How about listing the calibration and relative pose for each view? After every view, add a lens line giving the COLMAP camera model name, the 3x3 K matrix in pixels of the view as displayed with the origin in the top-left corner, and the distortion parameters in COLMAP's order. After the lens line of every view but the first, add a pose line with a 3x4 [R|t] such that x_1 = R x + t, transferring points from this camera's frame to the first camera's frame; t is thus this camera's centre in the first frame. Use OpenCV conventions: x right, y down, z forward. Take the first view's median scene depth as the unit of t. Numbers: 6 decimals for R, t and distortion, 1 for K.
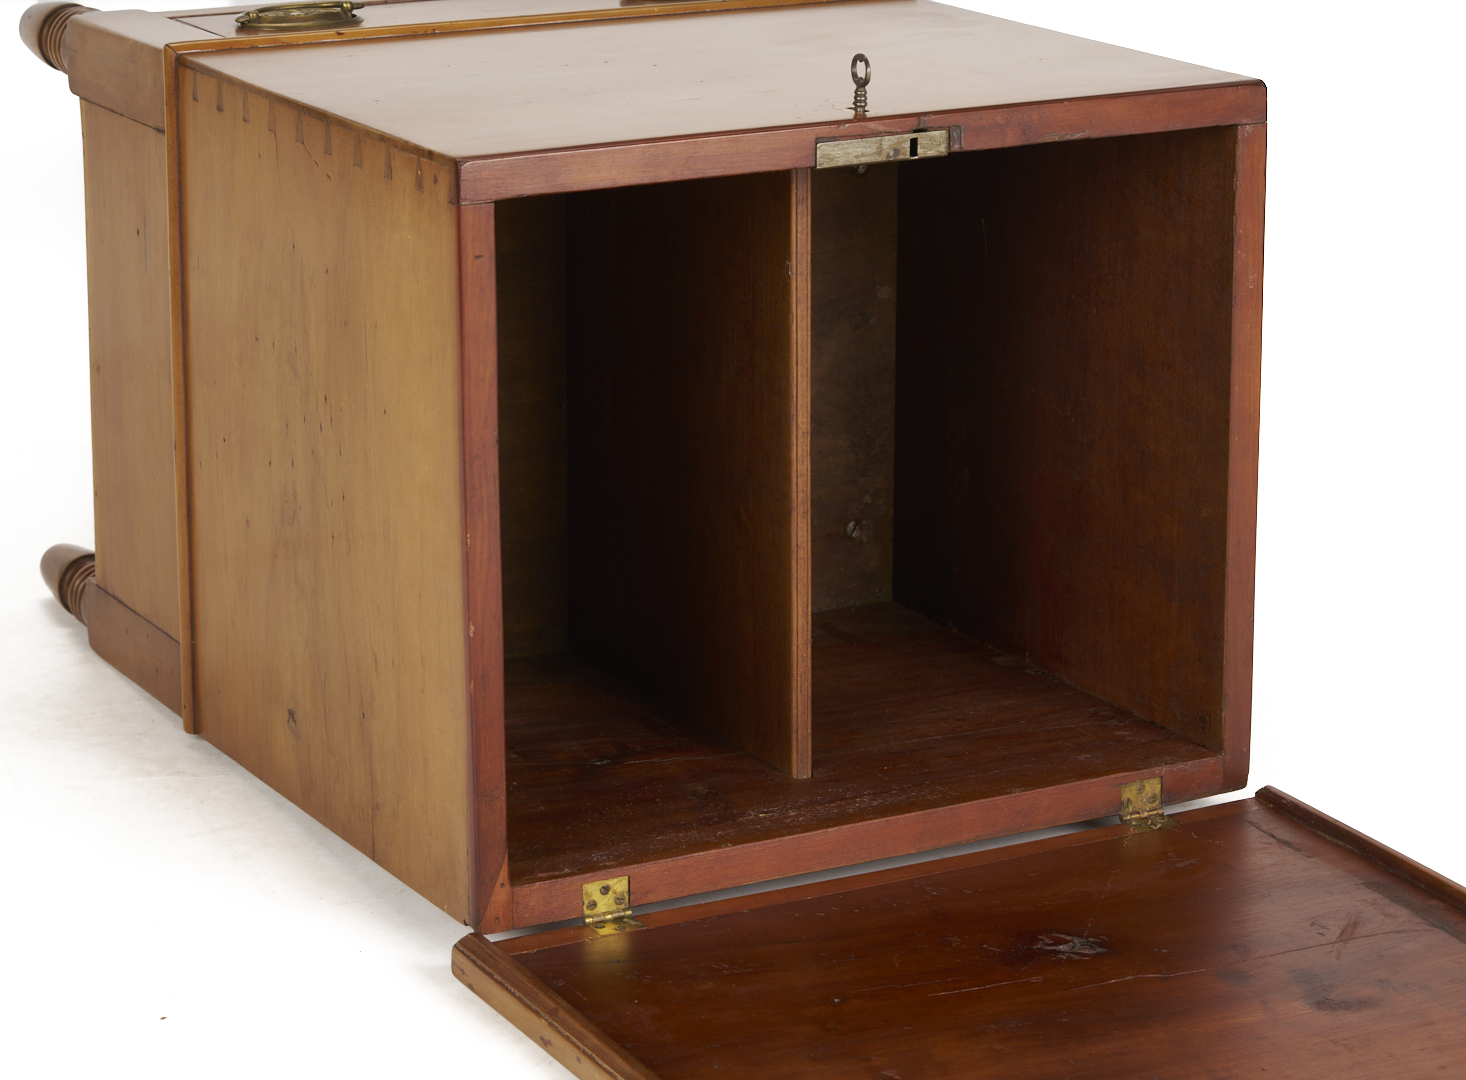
lens RADIAL K [[4487.5, 0, 733.0], [0, 4487.5, 540.0], [0, 0, 1]] dist [-0.003612, -0.409800]
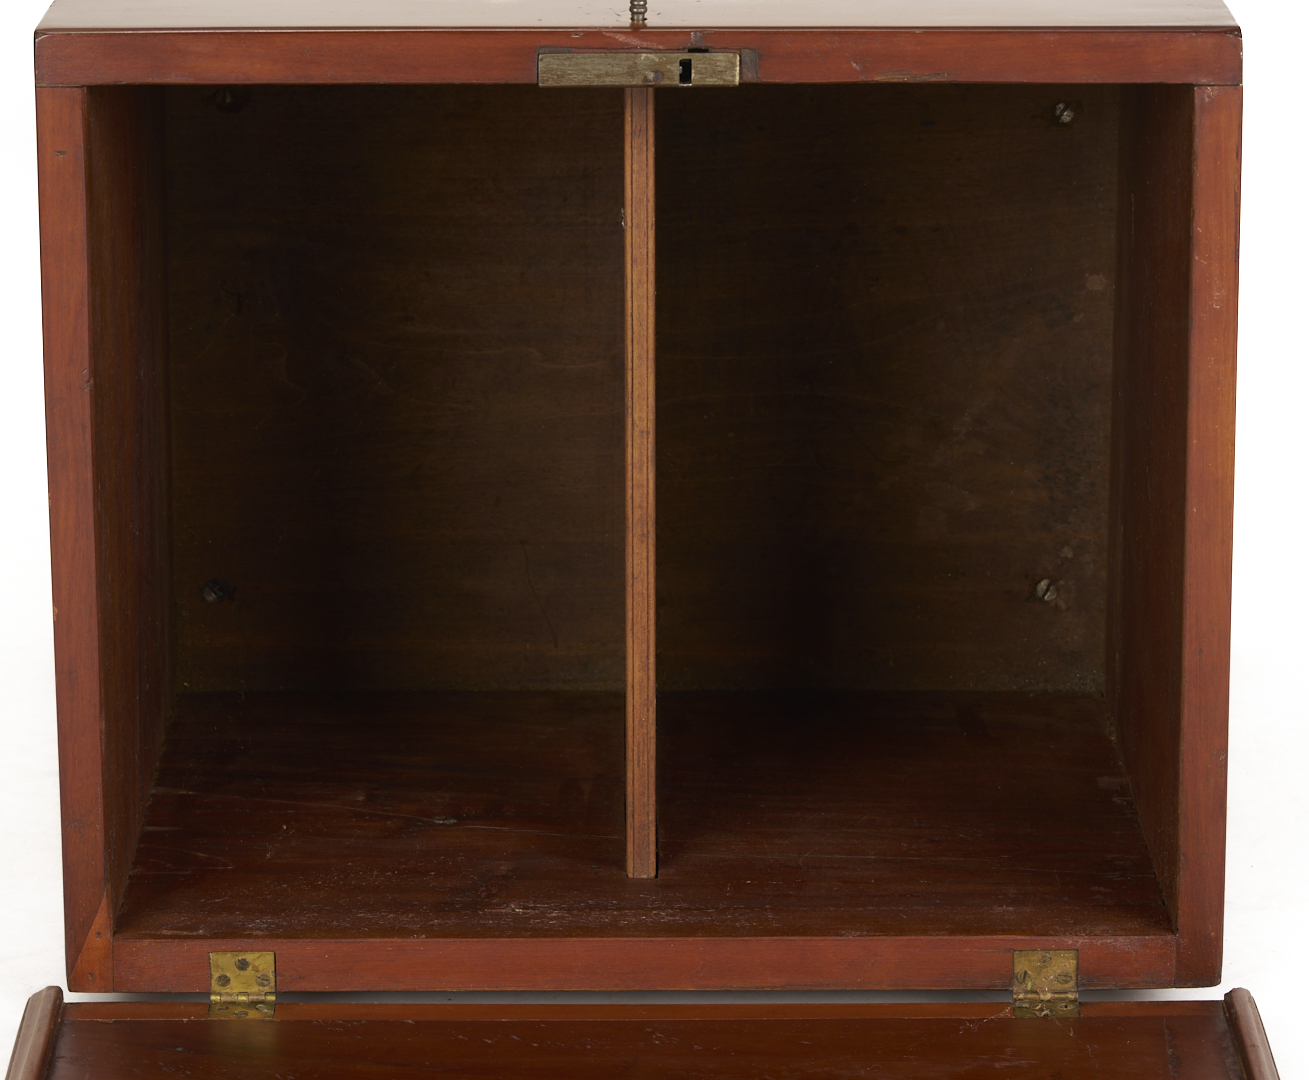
lens RADIAL K [[5725.9, 0, 654.5], [0, 5725.9, 540.0], [0, 0, 1]] dist [0.122677, -9.599767]
pose [[0.872839, 0.124169, -0.471948, 0.486511], [-0.127553, 0.991517, 0.024965, -0.030293], [0.471044, 0.038408, 0.881273, 0.129566]]
